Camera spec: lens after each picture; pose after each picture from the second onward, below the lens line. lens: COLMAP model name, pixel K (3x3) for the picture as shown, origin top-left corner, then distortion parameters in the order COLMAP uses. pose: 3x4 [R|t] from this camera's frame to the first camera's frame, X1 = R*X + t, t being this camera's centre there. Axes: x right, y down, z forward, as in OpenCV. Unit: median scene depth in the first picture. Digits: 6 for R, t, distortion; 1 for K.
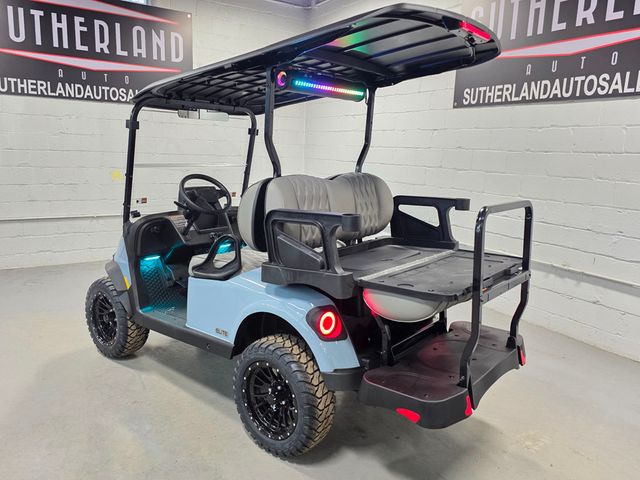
lens RADIAL K [[494.1, 0, 316.3], [0, 494.1, 231.9], [0, 0, 1]] dist [0.068004, -0.052997]
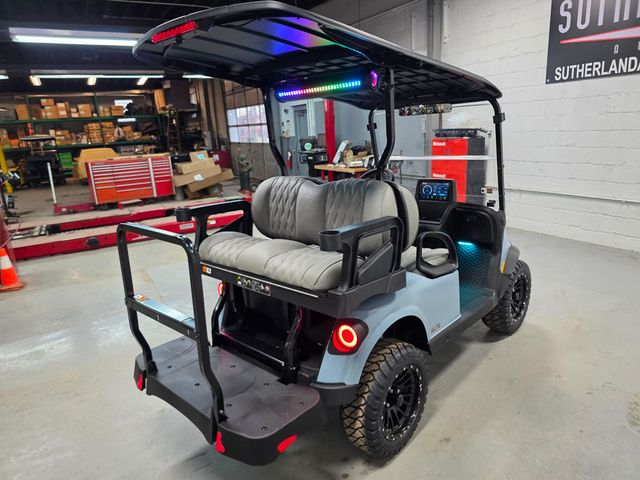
lens RADIAL K [[433.5, 0, 313.3], [0, 433.5, 243.4], [0, 0, 1]] dist [0.037547, -0.034311]
pose [[-0.058454, 0.234134, -0.970445, 0.664390], [-0.108716, 0.964833, 0.239328, -0.145641], [0.992353, 0.119493, -0.030944, 0.765218]]
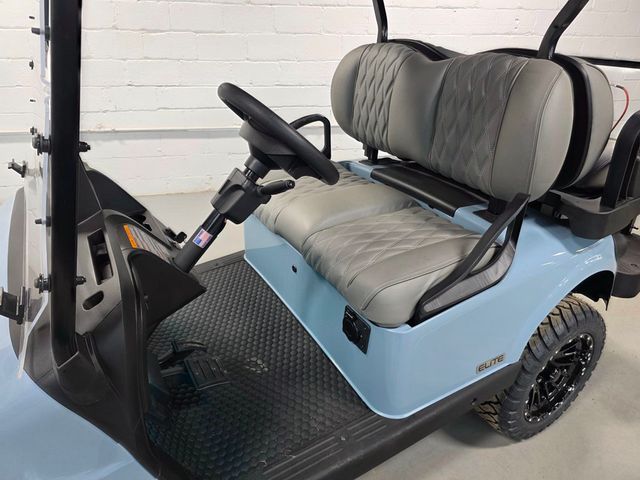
lens RADIAL K [[431.4, 0, 318.3], [0, 431.4, 231.2], [0, 0, 1]] dist [0.026188, -0.002568]
pose [[0.325035, -0.443367, 0.835331, -0.428535], [0.155181, 0.896324, 0.415358, -0.120627], [-0.932883, -0.005378, 0.360139, 0.725267]]
